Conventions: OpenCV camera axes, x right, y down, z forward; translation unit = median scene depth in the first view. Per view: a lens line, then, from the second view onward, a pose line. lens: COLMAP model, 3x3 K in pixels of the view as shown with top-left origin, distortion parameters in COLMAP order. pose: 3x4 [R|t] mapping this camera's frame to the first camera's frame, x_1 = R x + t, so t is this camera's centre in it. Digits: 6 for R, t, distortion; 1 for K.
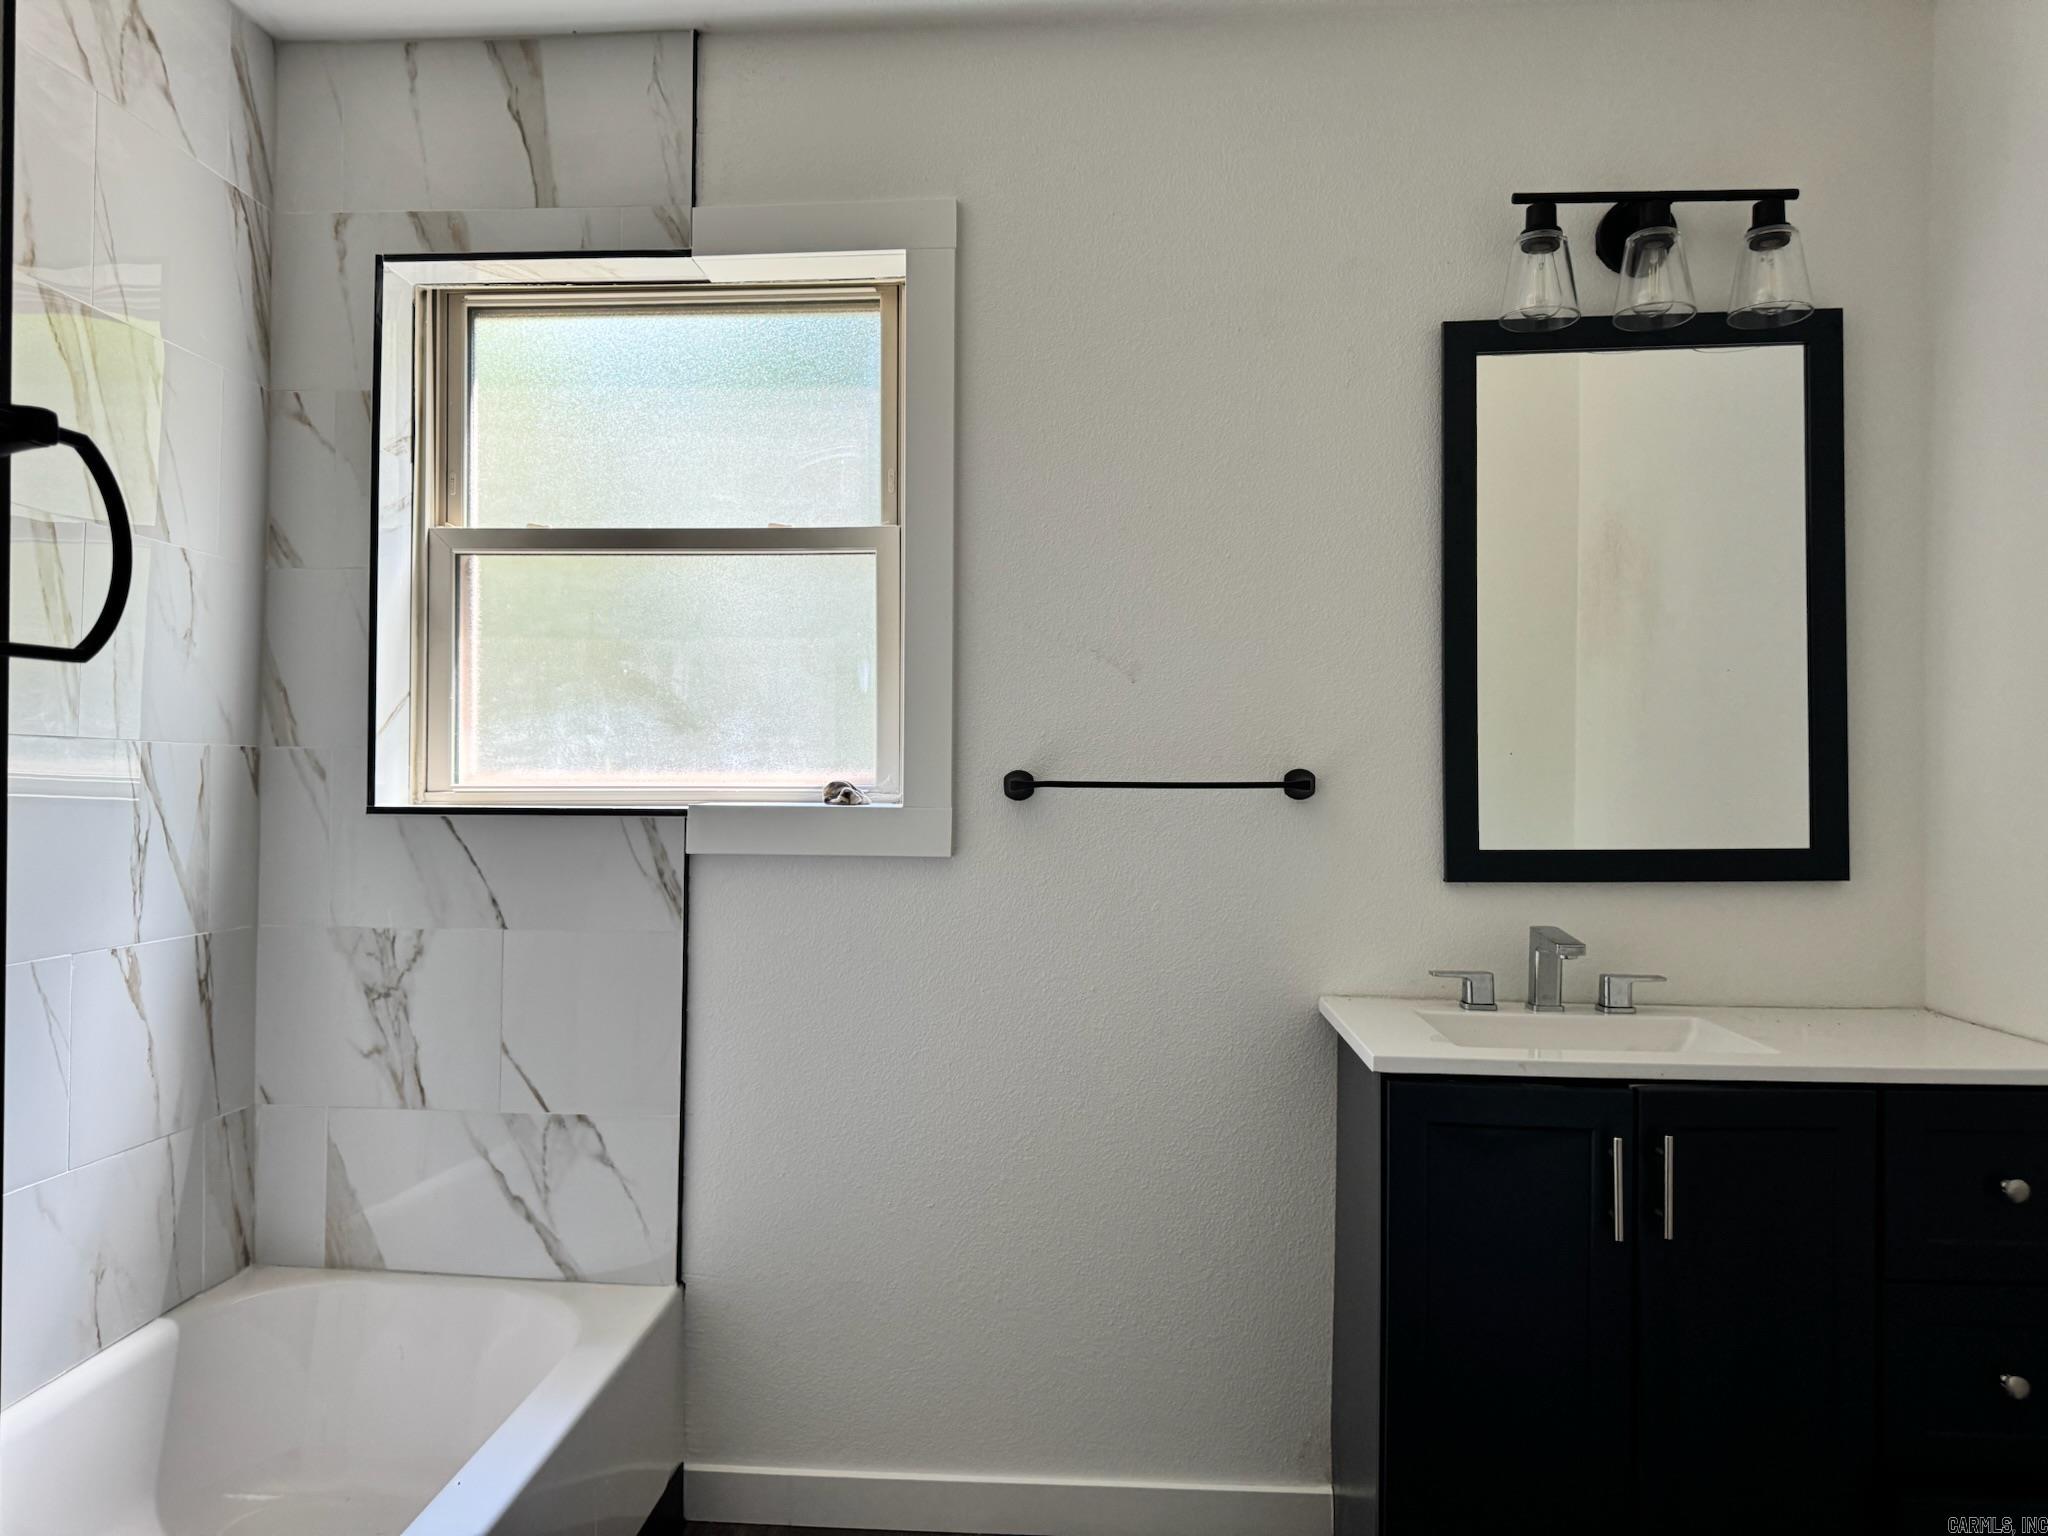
lens RADIAL K [[1462.5, 0, 1019.5], [0, 1462.5, 767.0], [0, 0, 1]] dist [0.009490, -0.005427]
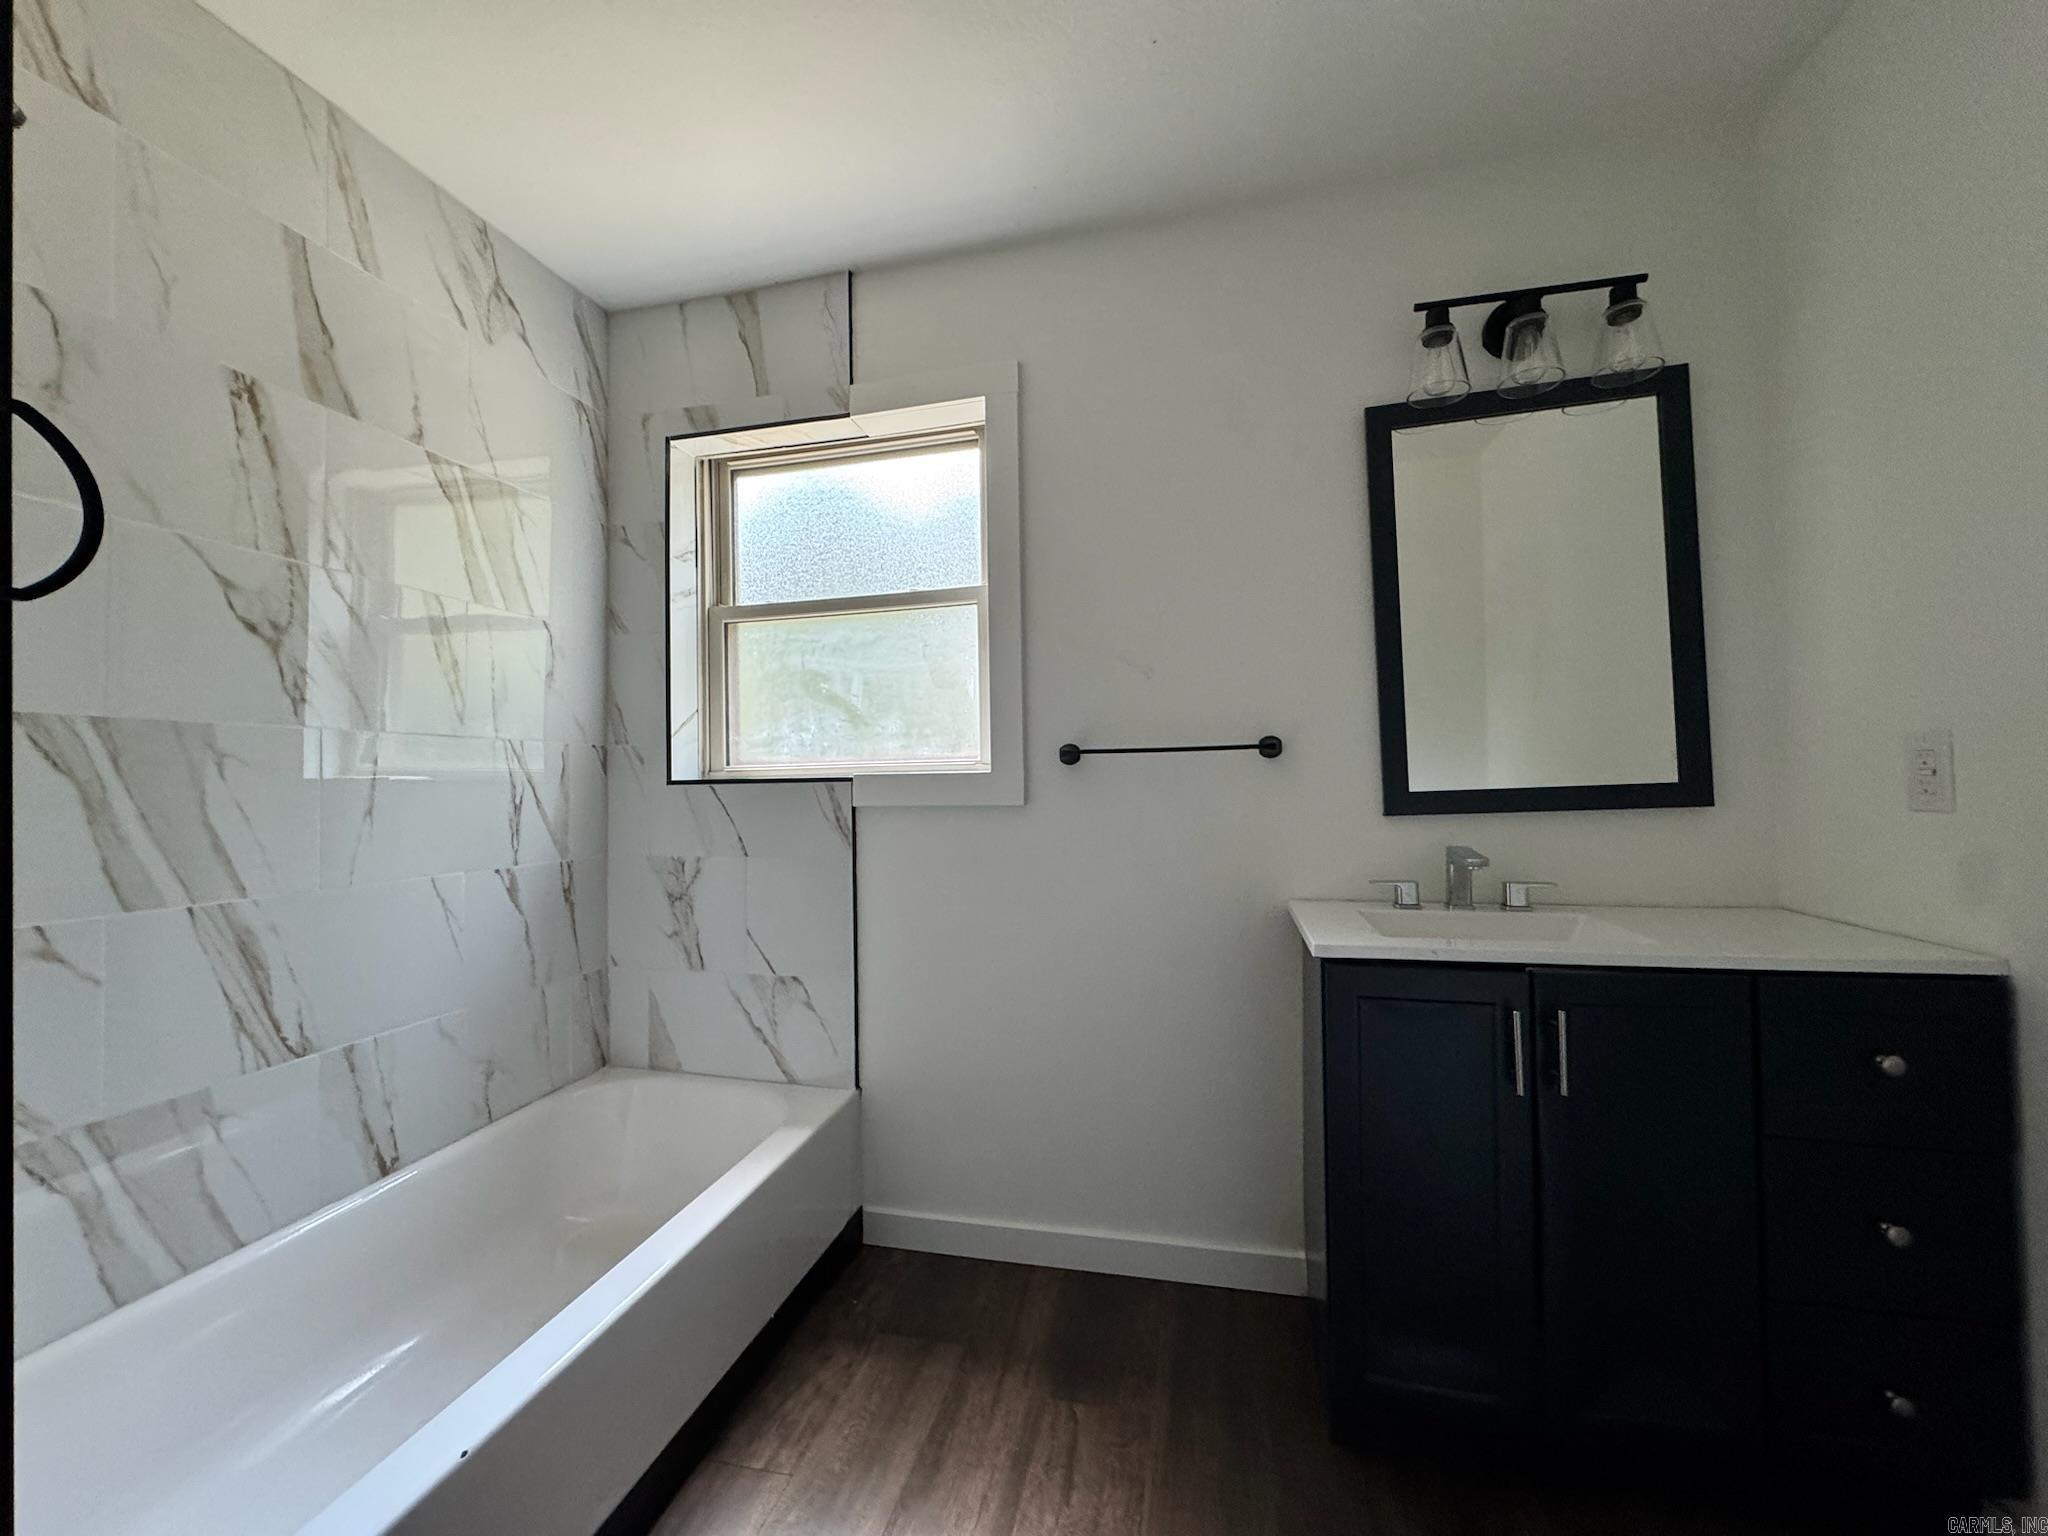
lens RADIAL K [[815.9, 0, 1025.8], [0, 815.9, 766.1], [0, 0, 1]] dist [-0.001094, -0.000057]
pose [[0.986584, -0.027236, -0.160968, 0.085605], [0.025936, 0.999612, -0.010167, 0.030878], [0.161183, 0.005856, 0.986907, 0.187257]]
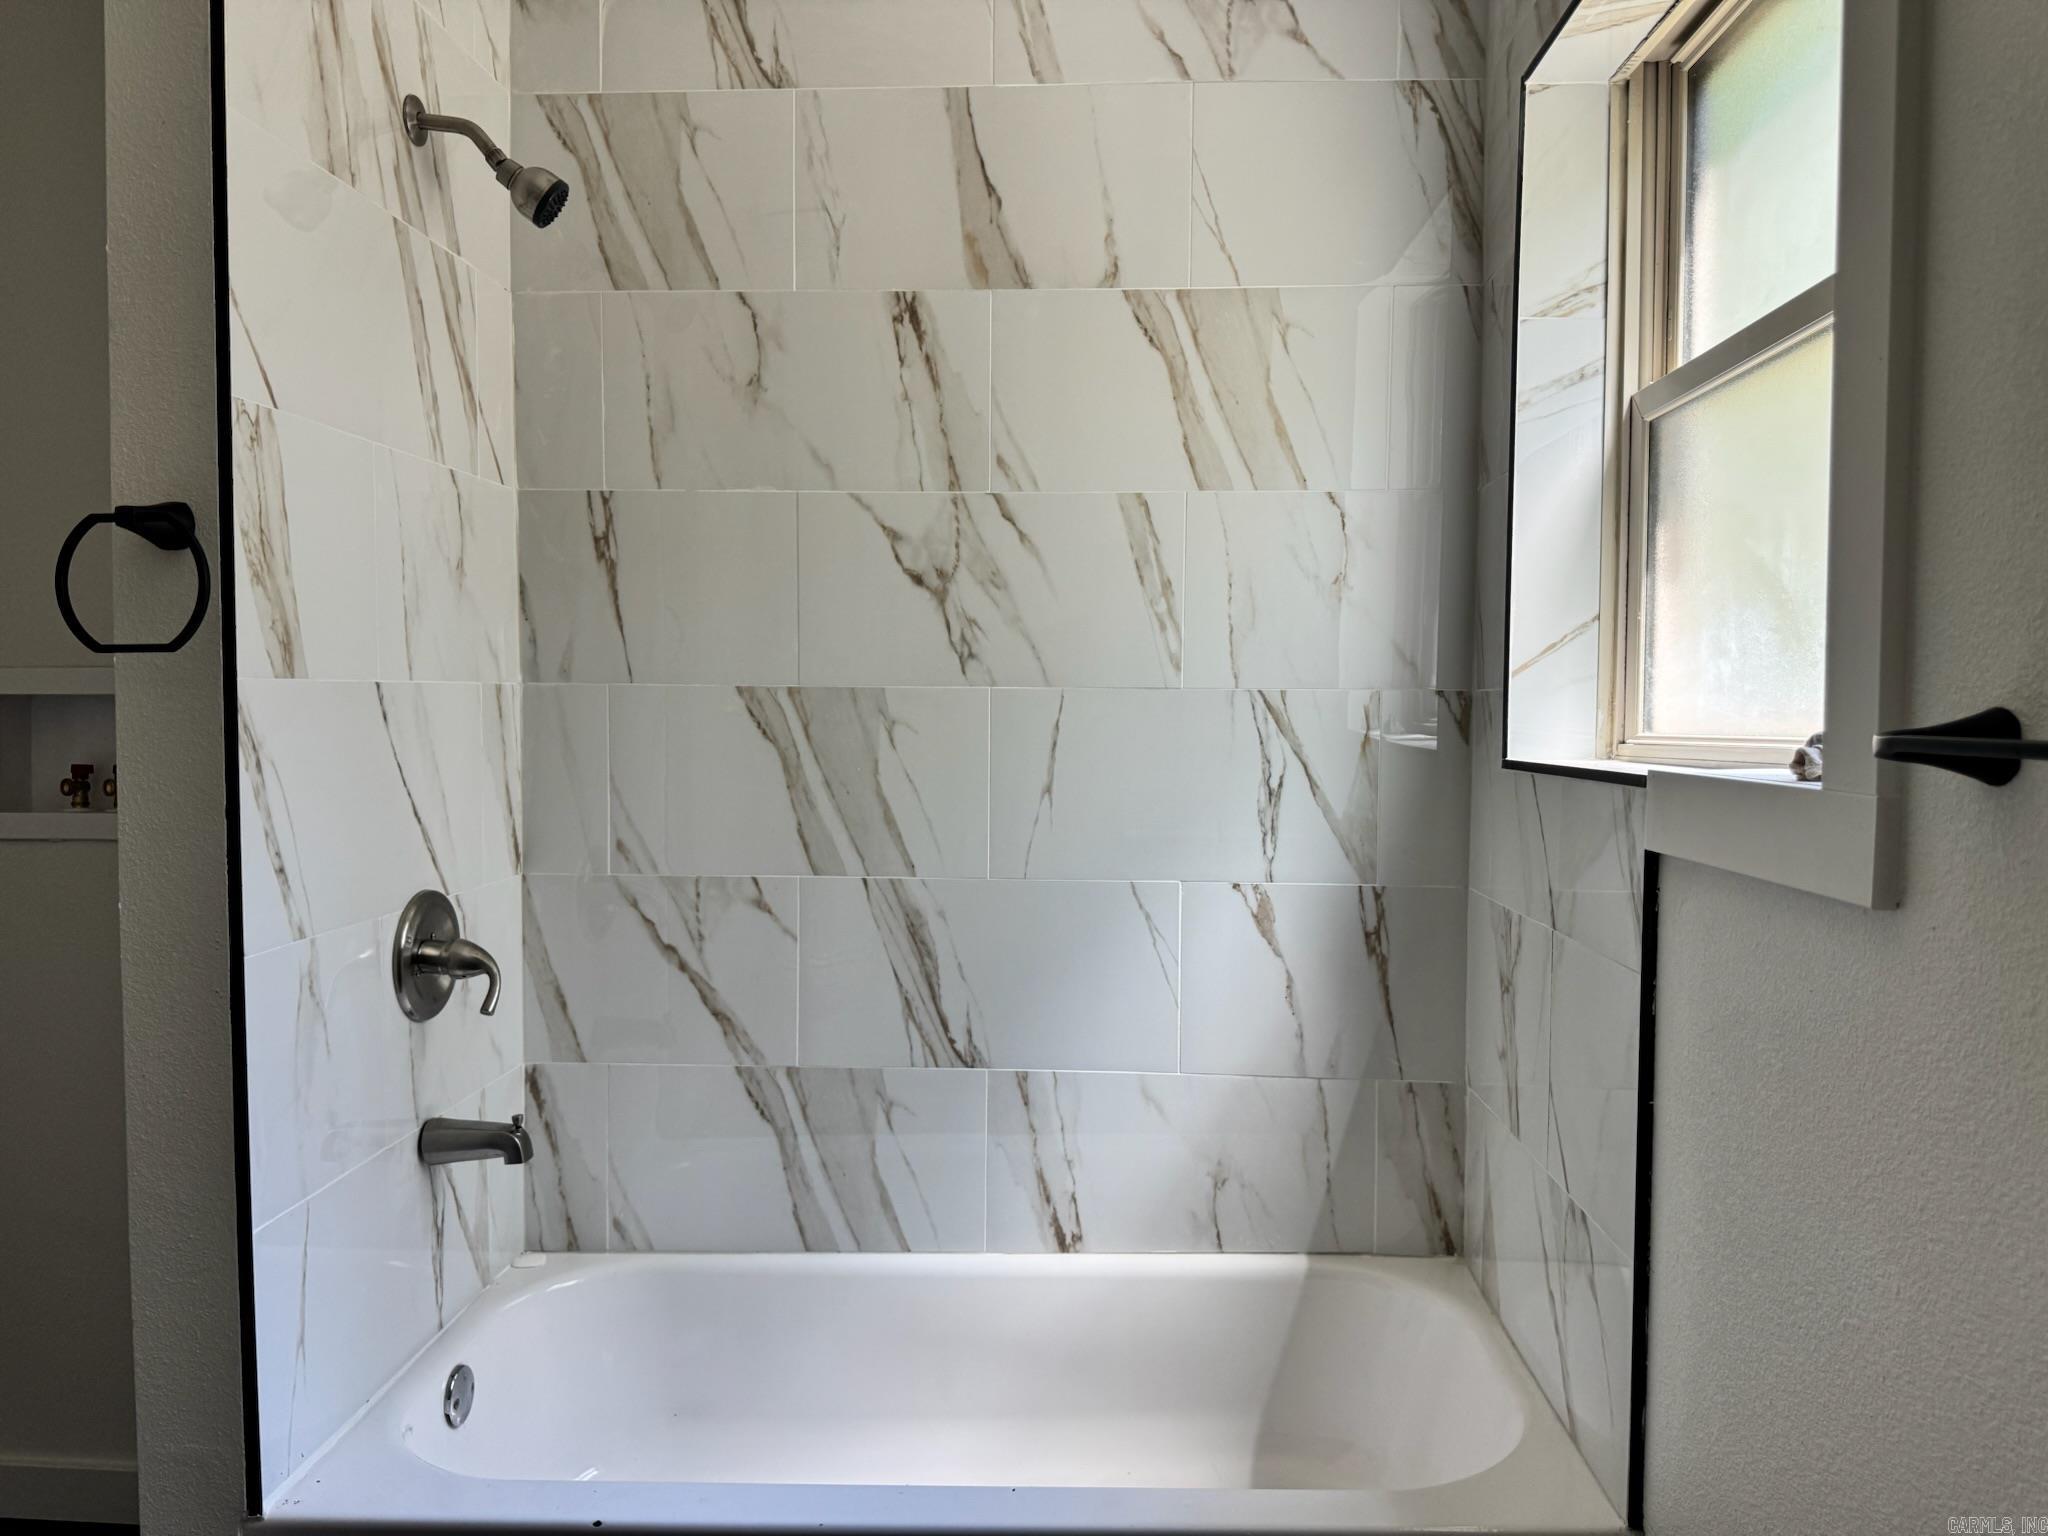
lens RADIAL K [[1449.2, 0, 1022.3], [0, 1449.2, 759.6], [0, 0, 1]] dist [0.111296, -0.166277]
pose [[0.019187, 0.027595, -0.999435, 0.385530], [0.004617, 0.999606, 0.027689, 0.002606], [0.999805, -0.005145, 0.019052, 0.719695]]
